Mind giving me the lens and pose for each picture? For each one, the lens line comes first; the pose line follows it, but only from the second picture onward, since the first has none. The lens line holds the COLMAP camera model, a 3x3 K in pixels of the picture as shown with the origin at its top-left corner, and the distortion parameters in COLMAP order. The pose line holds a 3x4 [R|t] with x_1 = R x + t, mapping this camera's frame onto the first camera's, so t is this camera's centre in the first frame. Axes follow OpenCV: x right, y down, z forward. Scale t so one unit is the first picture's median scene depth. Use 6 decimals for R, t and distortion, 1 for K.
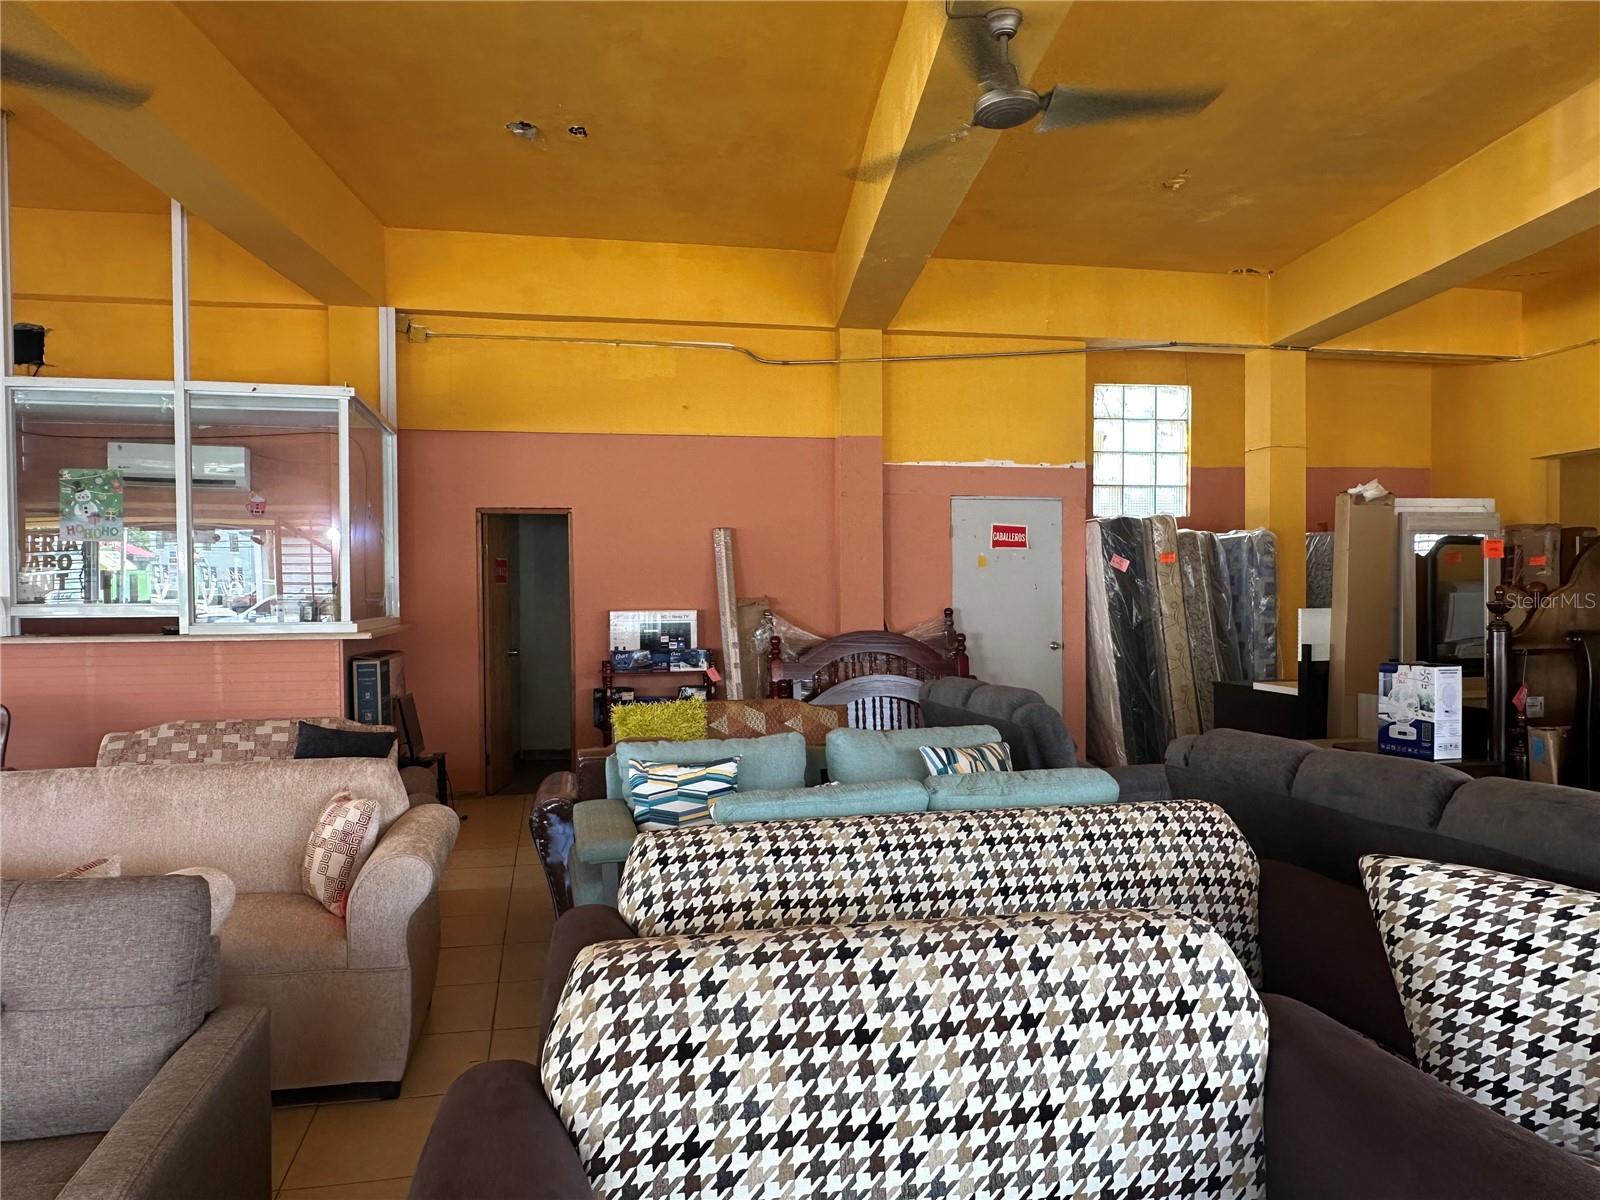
lens RADIAL K [[1083.6, 0, 794.2], [0, 1083.6, 605.7], [0, 0, 1]] dist [-0.009690, 0.007712]
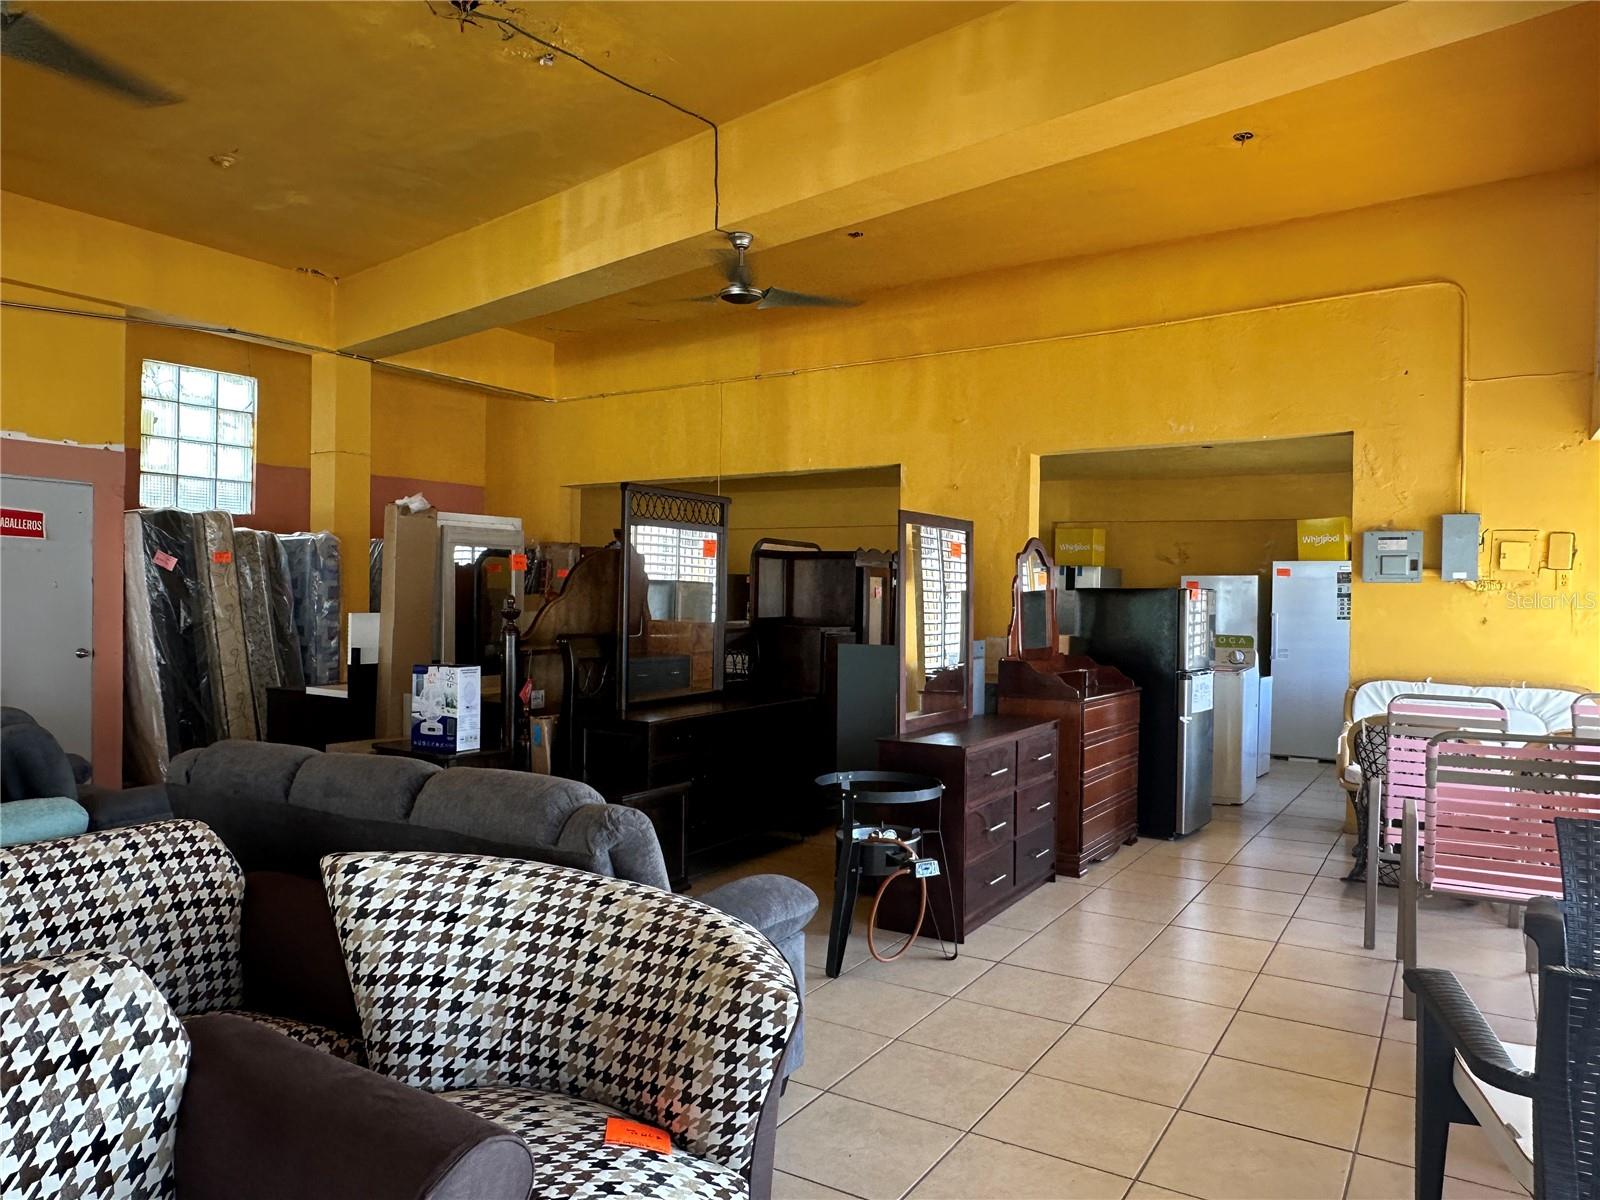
lens RADIAL K [[1083.6, 0, 801.6], [0, 1083.6, 604.6], [0, 0, 1]] dist [-0.009690, 0.007712]
pose [[0.701221, 0.012500, 0.712835, 0.042915], [-0.010929, 0.999917, -0.006783, -0.003231], [-0.712861, -0.003034, 0.701299, -0.021644]]
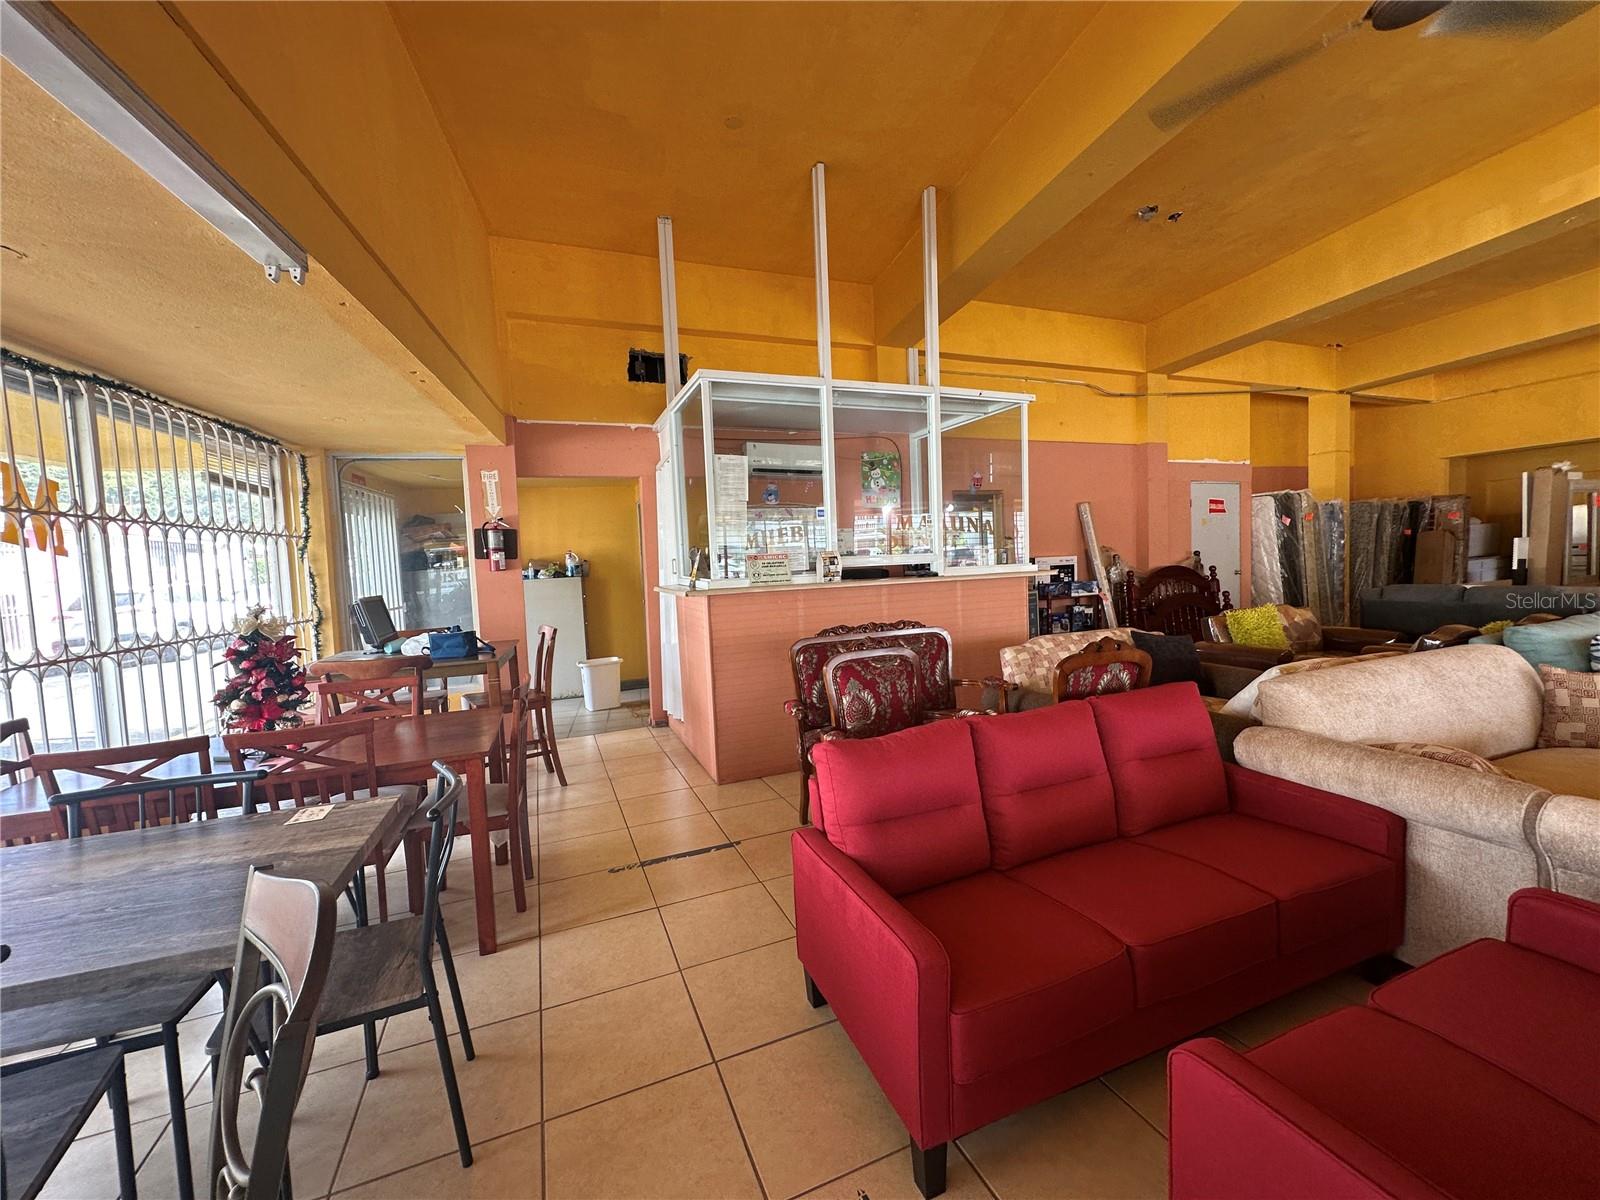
lens RADIAL K [[636.6, 0, 805.8], [0, 636.6, 595.0], [0, 0, 1]] dist [-0.001051, 0.000026]
pose [[0.981526, -0.045089, 0.185940, -0.890330], [0.038395, 0.998484, 0.039447, 0.012790], [-0.187437, -0.031579, 0.981769, 0.250189]]
